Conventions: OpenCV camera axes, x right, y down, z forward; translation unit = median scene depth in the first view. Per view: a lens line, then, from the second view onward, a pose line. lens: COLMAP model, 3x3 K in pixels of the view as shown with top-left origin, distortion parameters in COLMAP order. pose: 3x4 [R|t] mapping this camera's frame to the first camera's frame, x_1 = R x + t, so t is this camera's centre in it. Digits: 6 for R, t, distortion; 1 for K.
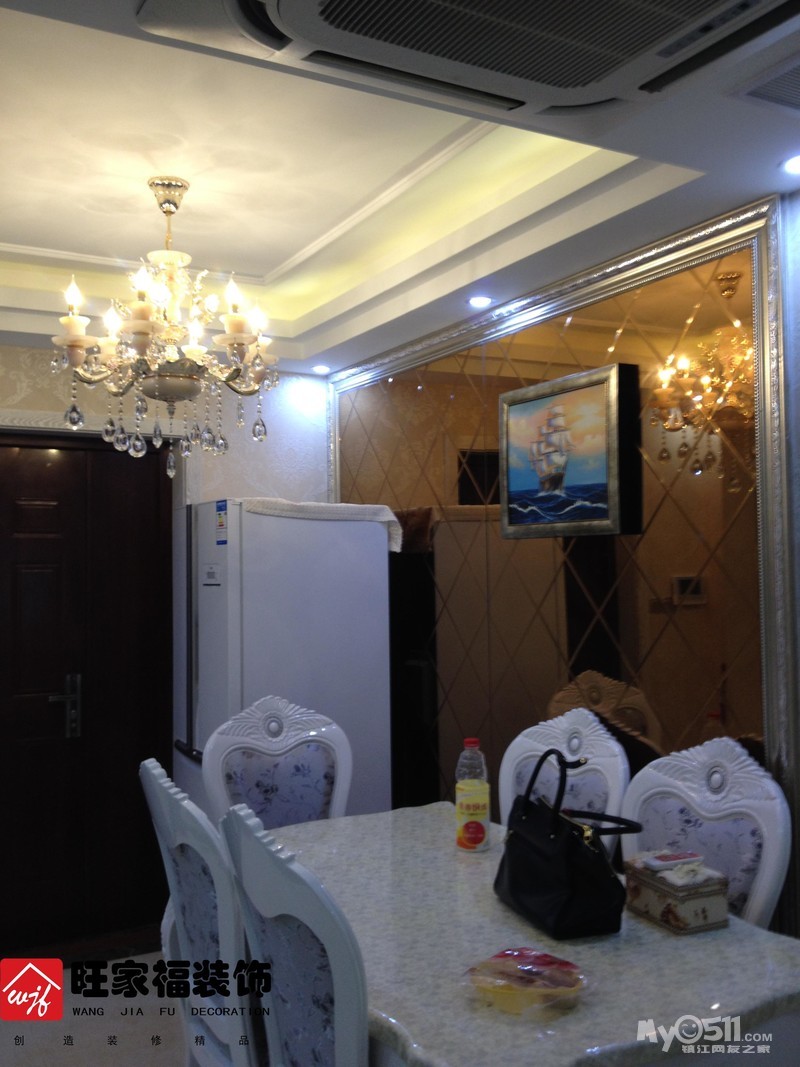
lens RADIAL K [[1009.9, 0, 400.0], [0, 1009.9, 533.5], [0, 0, 1]] dist [0.151104, -0.337113]
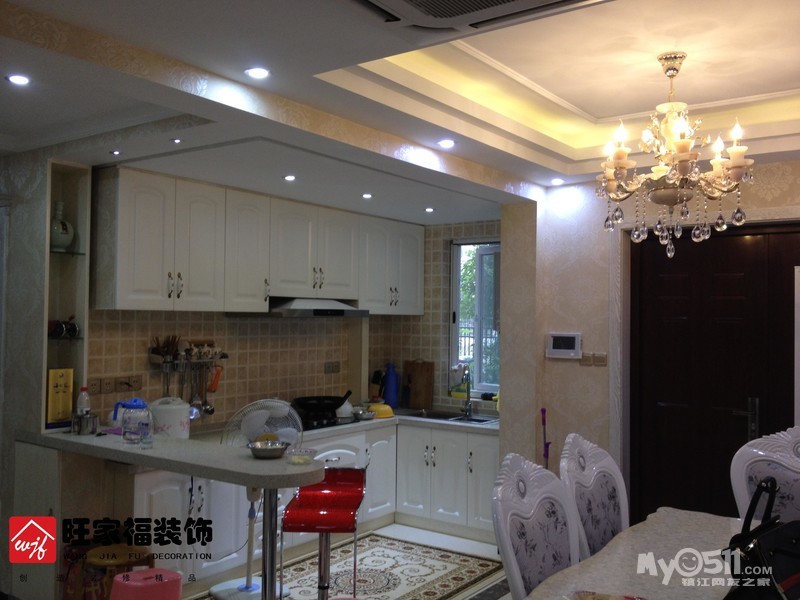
lens RADIAL K [[758.0, 0, 400.0], [0, 758.0, 298.1], [0, 0, 1]] dist [0.156344, -0.344205]
pose [[0.421562, -0.001106, -0.906799, 0.627210], [0.005880, 0.999982, 0.001513, -0.001482], [0.906781, -0.005970, 0.421560, 0.193182]]
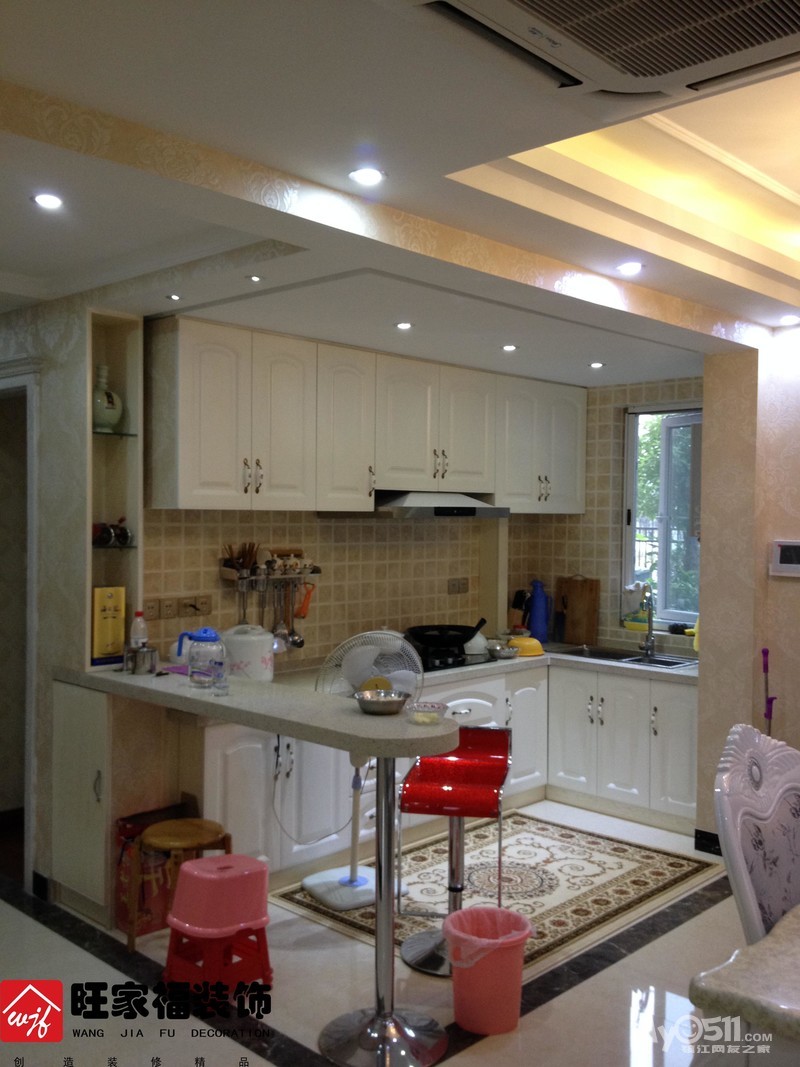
lens RADIAL K [[1009.9, 0, 400.0], [0, 1009.9, 533.5], [0, 0, 1]] dist [0.151104, -0.337113]
pose [[0.298451, 0.042255, -0.953489, 0.581149], [0.010486, 0.998814, 0.047545, -0.007899], [0.954367, -0.024188, 0.297654, 0.190898]]
